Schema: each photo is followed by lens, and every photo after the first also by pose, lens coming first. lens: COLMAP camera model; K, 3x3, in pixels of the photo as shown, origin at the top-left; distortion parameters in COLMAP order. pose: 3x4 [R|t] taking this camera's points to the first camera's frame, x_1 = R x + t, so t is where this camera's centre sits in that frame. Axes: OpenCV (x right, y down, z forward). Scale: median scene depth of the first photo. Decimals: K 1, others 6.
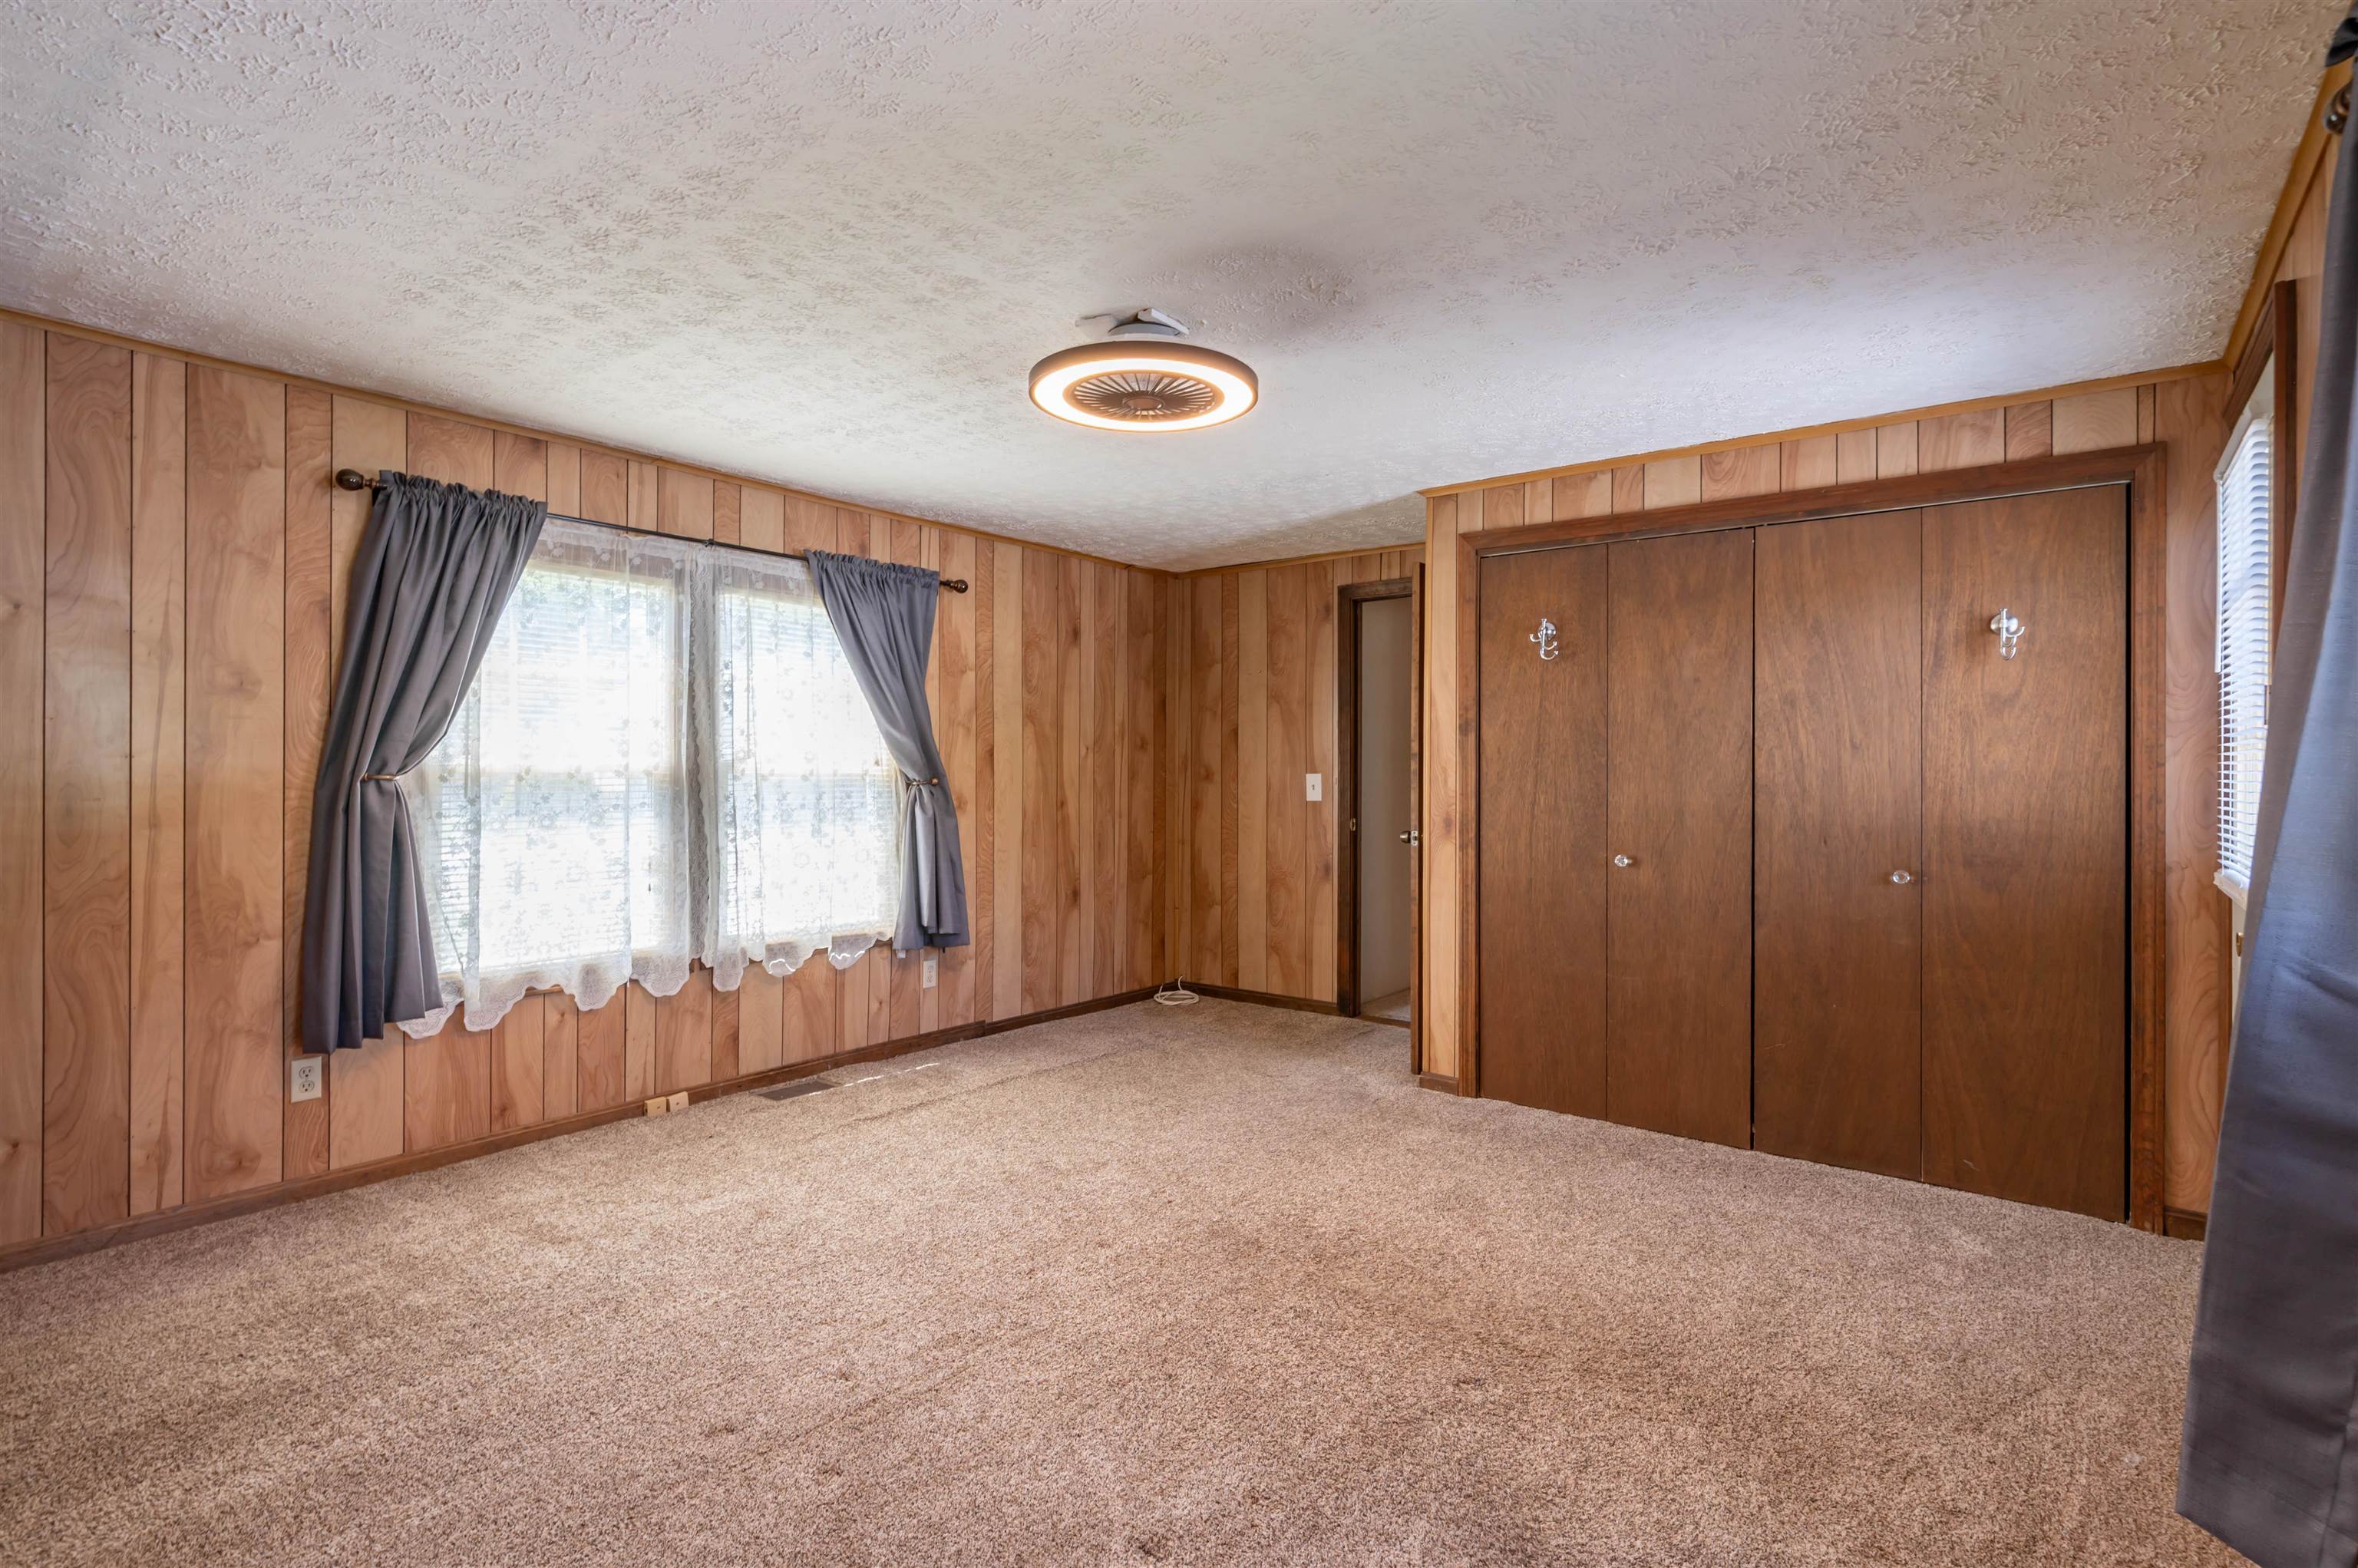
lens RADIAL K [[1163.9, 0, 1211.7], [0, 1163.9, 770.3], [0, 0, 1]] dist [0.001194, 0.000625]
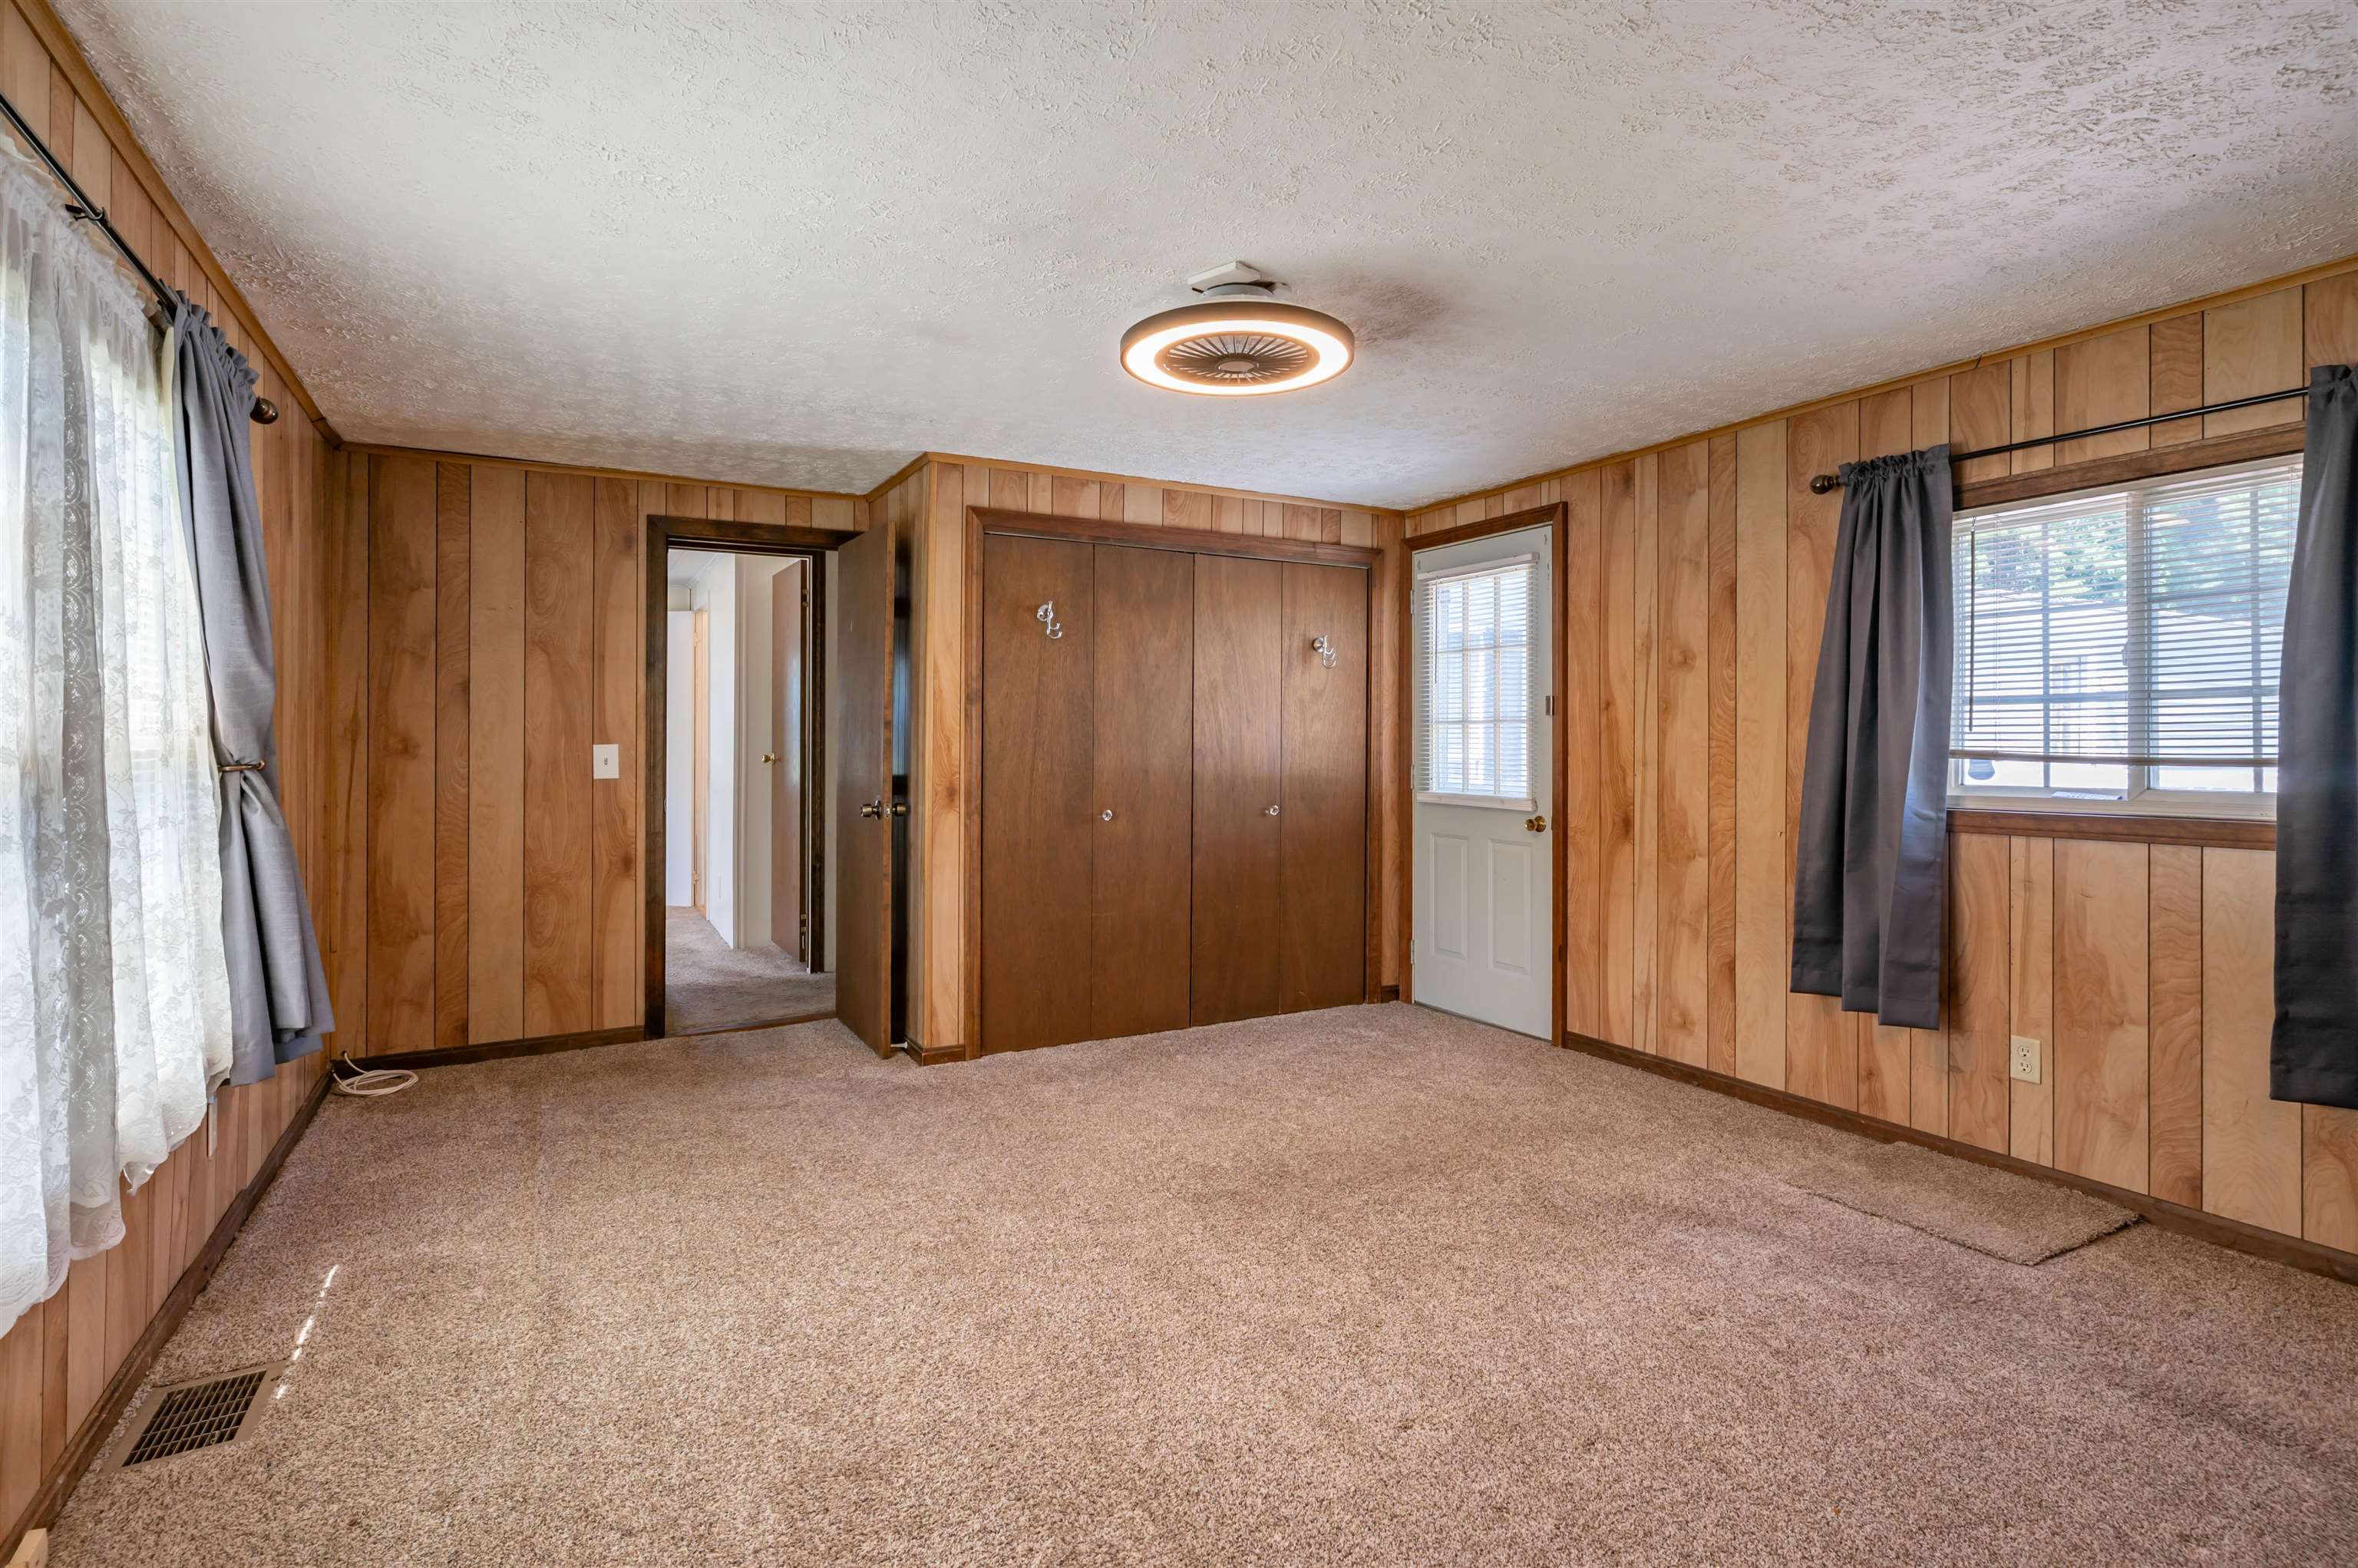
lens RADIAL K [[1146.4, 0, 1192.6], [0, 1146.4, 738.1], [0, 0, 1]] dist [-0.002813, 0.002307]
pose [[0.378209, -0.003099, 0.925715, -0.679921], [0.003183, 0.999993, 0.002048, -0.002478], [-0.925715, 0.002172, 0.378216, 0.471048]]
